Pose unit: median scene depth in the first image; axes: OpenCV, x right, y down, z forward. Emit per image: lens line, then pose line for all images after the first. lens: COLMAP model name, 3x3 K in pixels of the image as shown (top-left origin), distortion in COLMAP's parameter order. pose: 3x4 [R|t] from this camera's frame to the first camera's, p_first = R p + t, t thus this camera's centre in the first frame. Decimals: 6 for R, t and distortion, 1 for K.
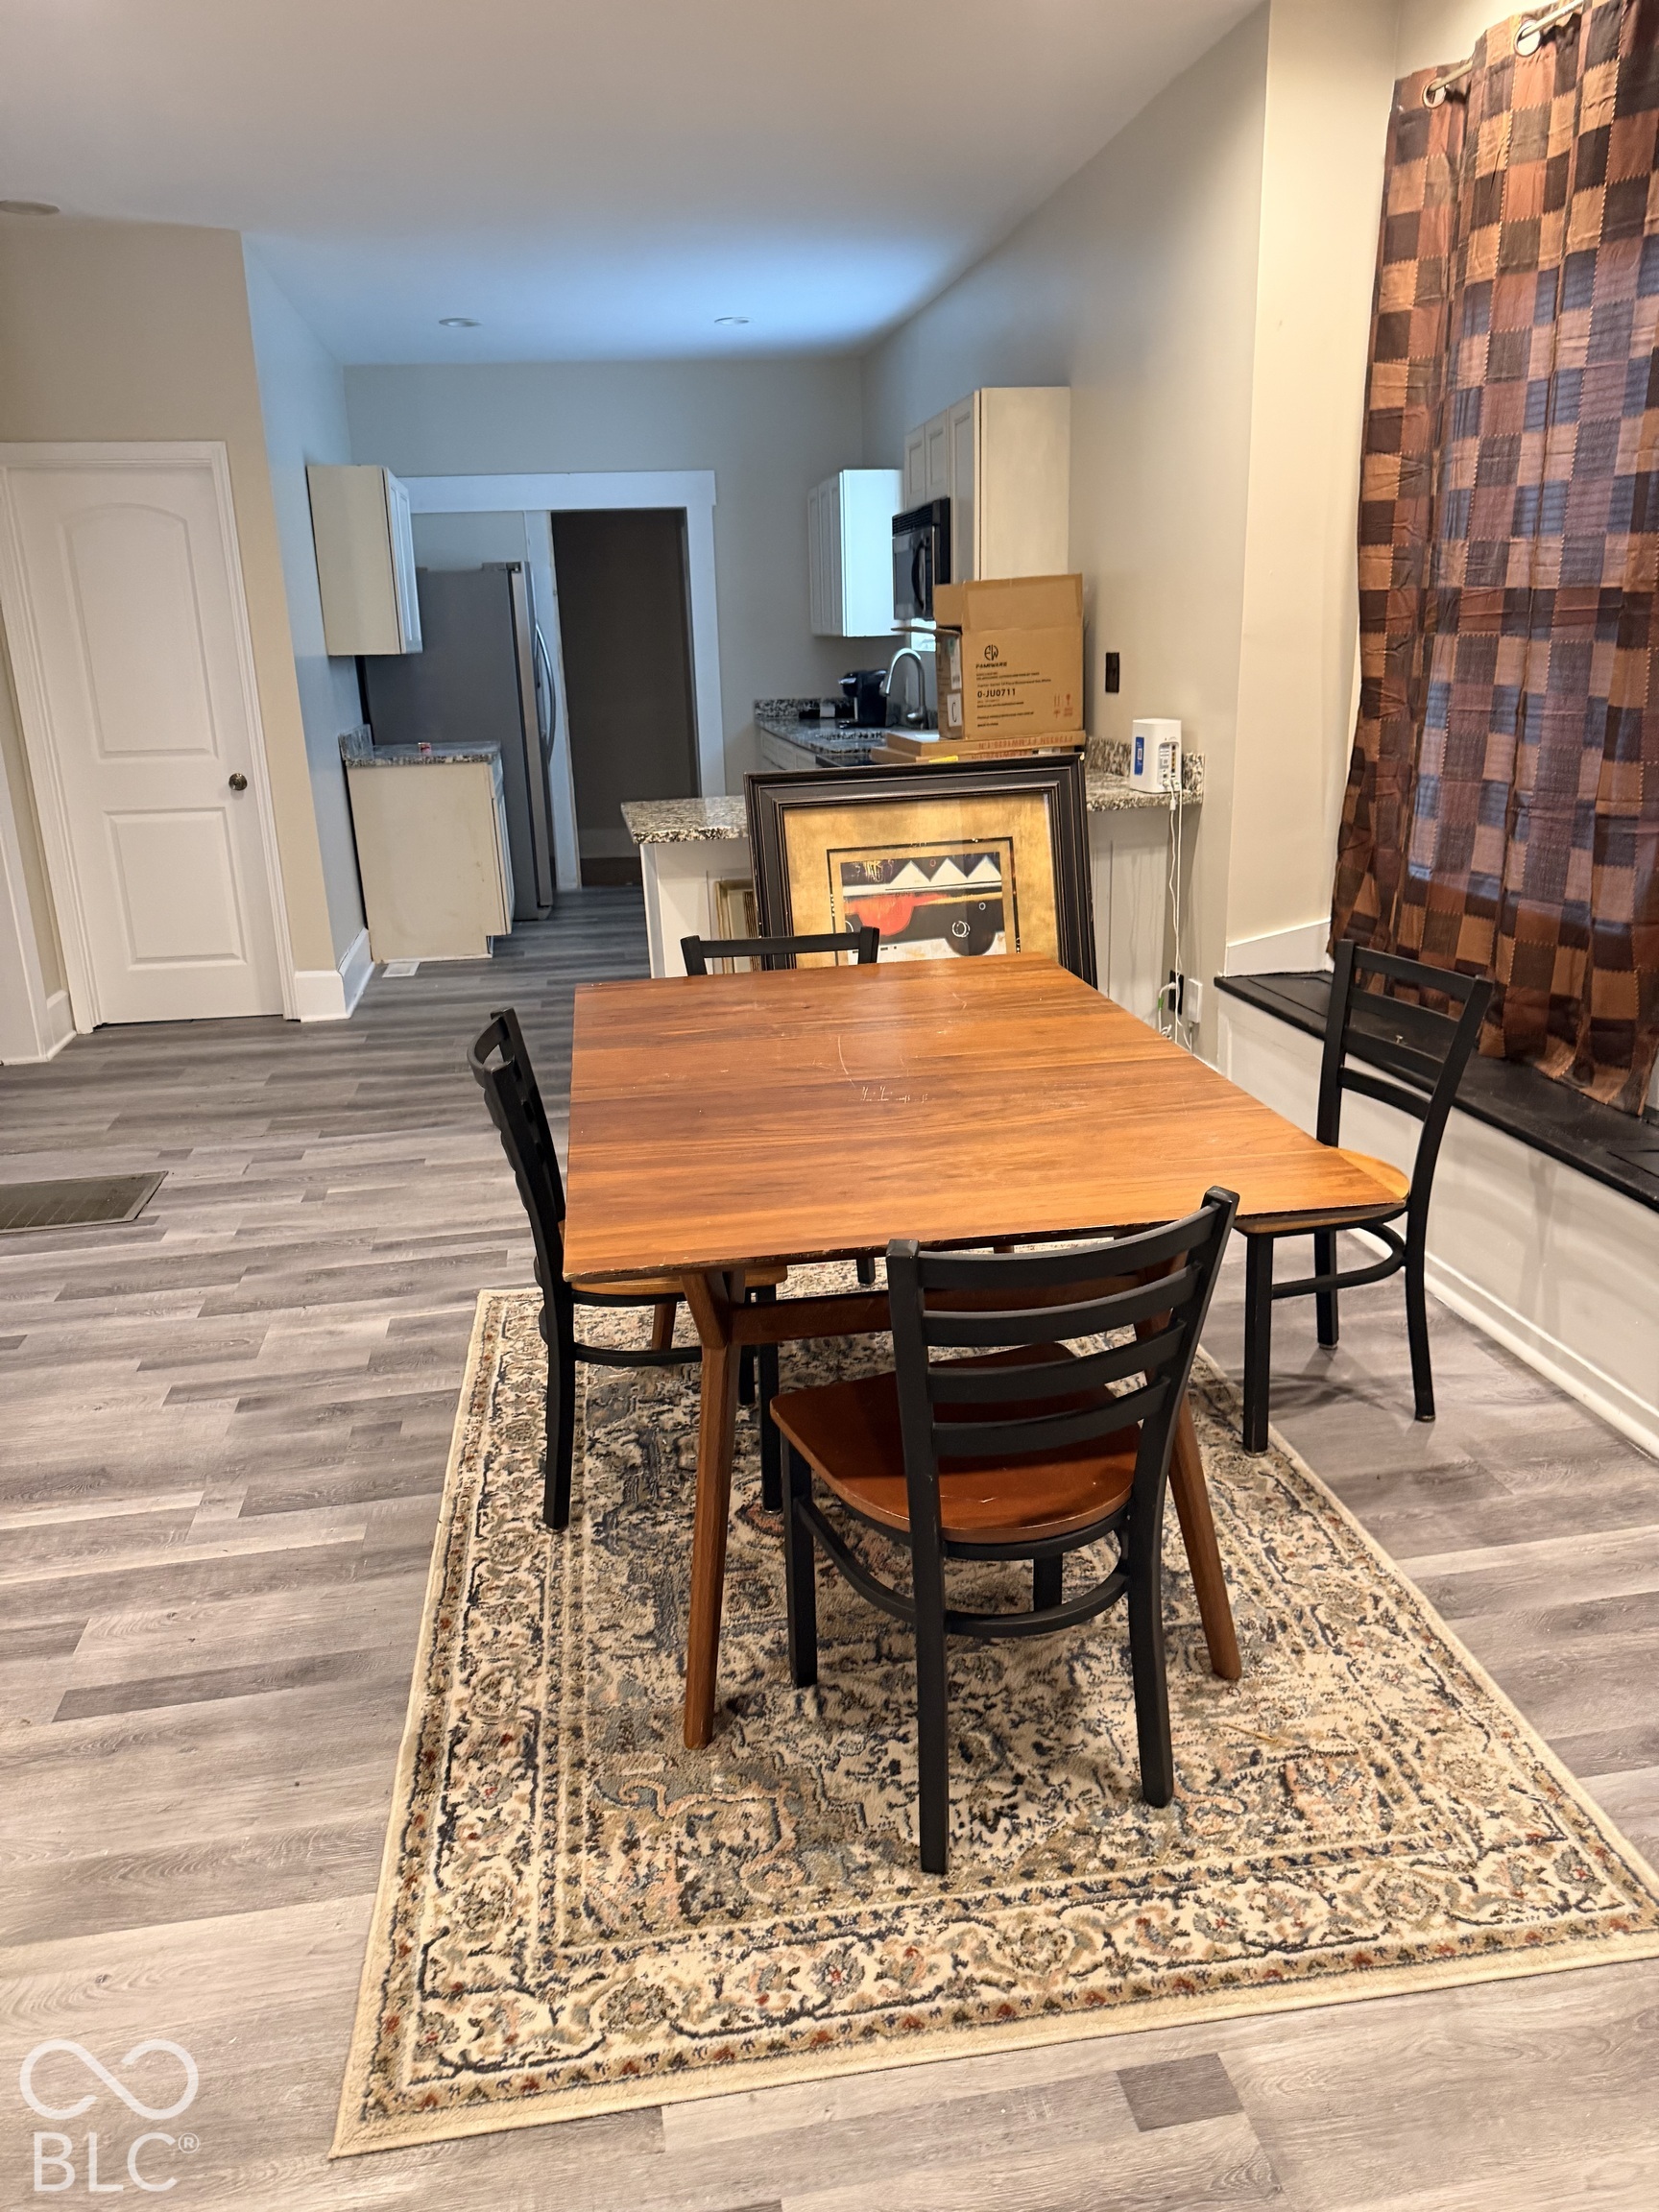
lens RADIAL K [[1570.3, 0, 824.3], [0, 1570.3, 1102.5], [0, 0, 1]] dist [0.002431, 0.000583]
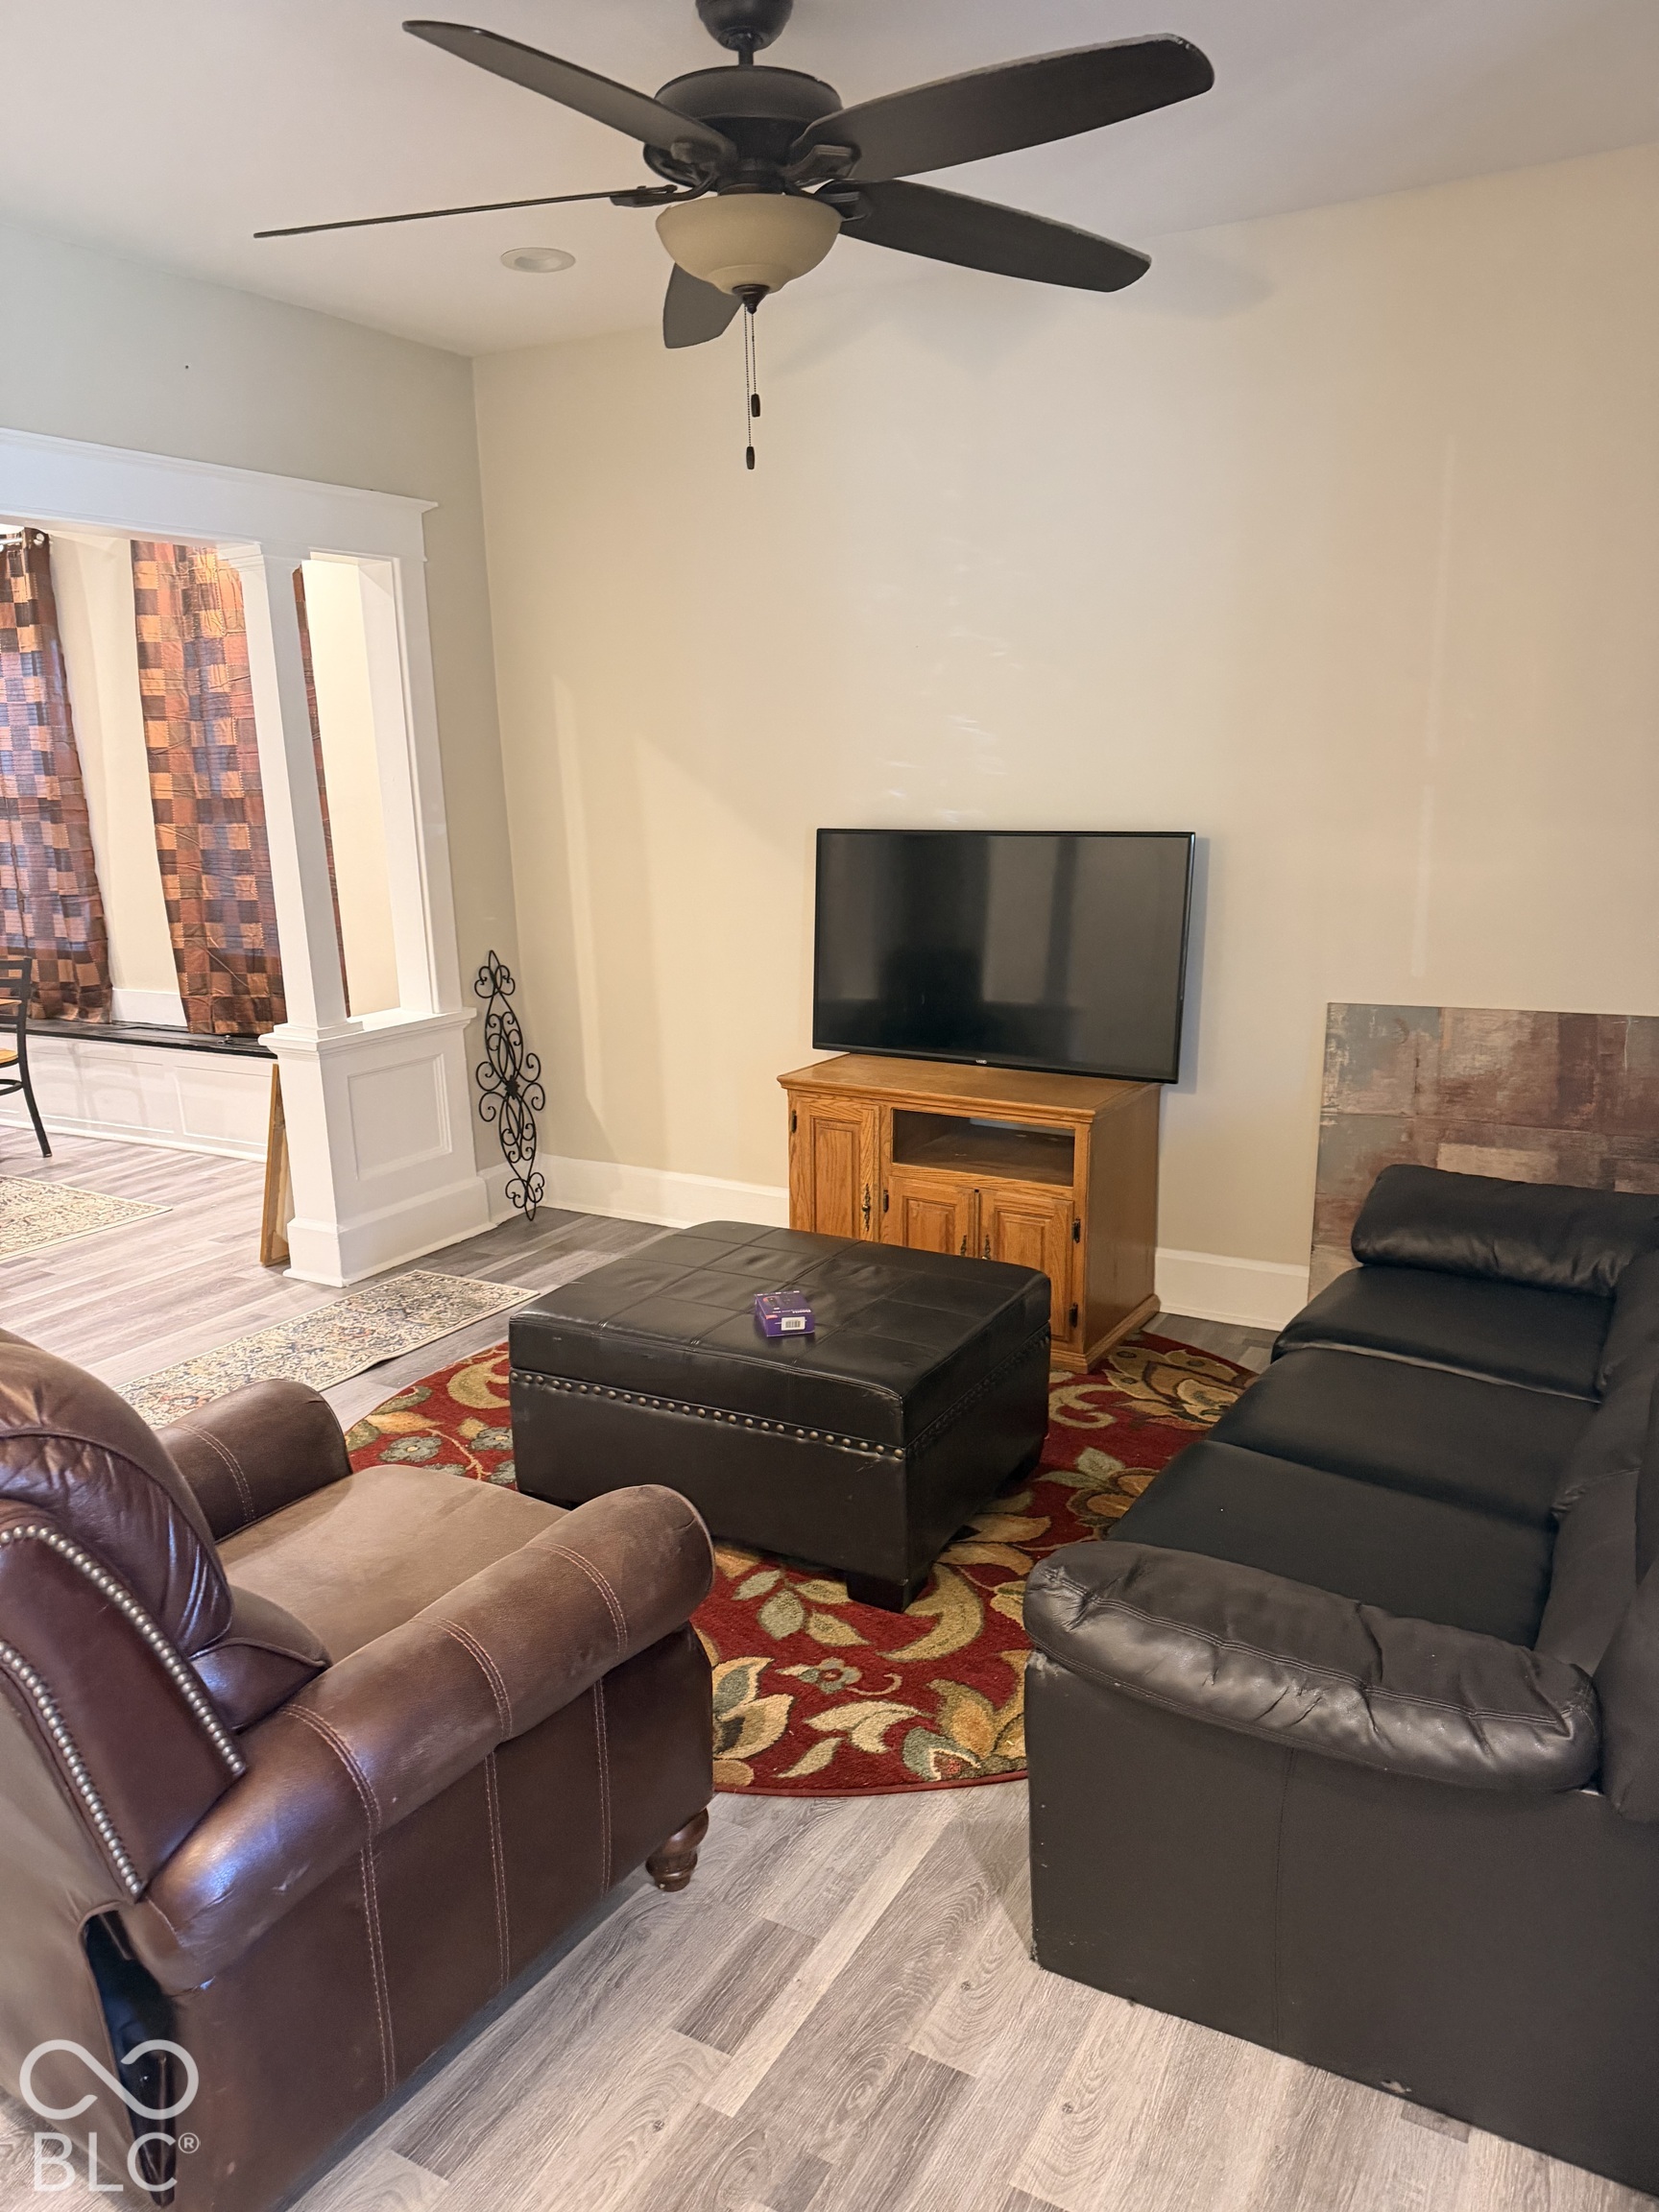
lens RADIAL K [[1570.3, 0, 825.4], [0, 1570.3, 1115.4], [0, 0, 1]] dist [0.002431, 0.000583]
pose [[0.625165, -0.158298, 0.764271, -0.569301], [0.236209, 0.971669, 0.008039, 0.348753], [-0.743891, 0.175502, 0.644845, -1.162880]]
